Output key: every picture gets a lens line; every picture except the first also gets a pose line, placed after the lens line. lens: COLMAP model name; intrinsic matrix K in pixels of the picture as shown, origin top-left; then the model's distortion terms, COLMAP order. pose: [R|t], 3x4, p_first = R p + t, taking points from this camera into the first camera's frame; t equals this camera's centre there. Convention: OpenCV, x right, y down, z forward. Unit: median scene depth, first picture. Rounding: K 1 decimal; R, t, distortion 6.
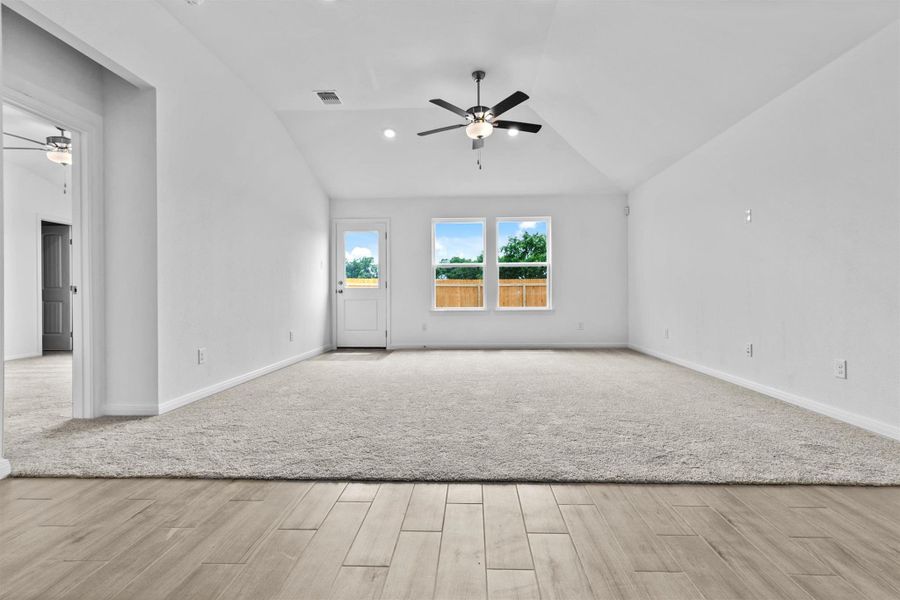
lens RADIAL K [[411.4, 0, 451.0], [0, 411.4, 296.5], [0, 0, 1]] dist [-0.001133, 0.000188]
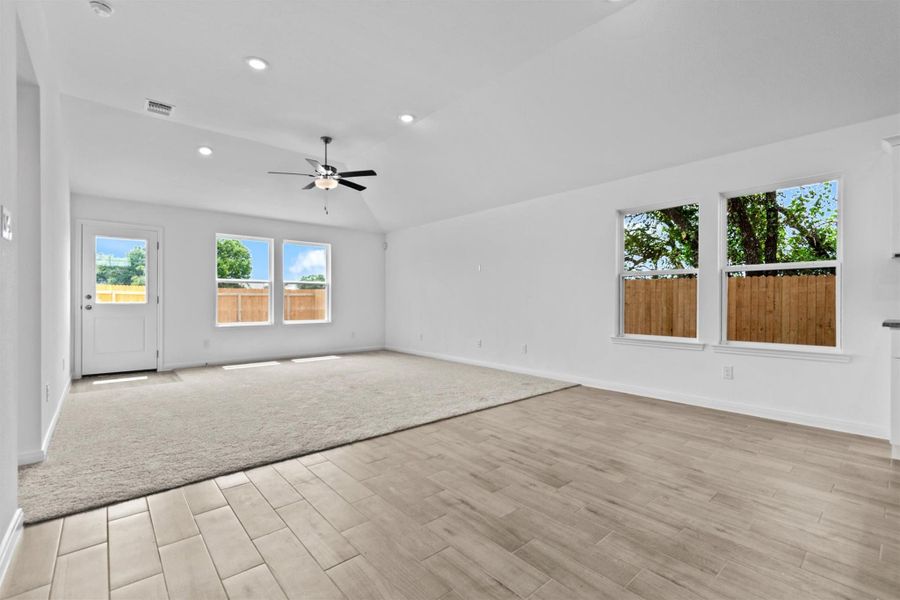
lens RADIAL K [[425.4, 0, 455.3], [0, 425.4, 299.7], [0, 0, 1]] dist [0.001984, 0.000306]
pose [[0.711168, 0.007547, 0.702982, -0.375438], [-0.003448, 0.999968, -0.007247, -0.025919], [-0.703014, 0.002730, 0.711171, -0.135637]]
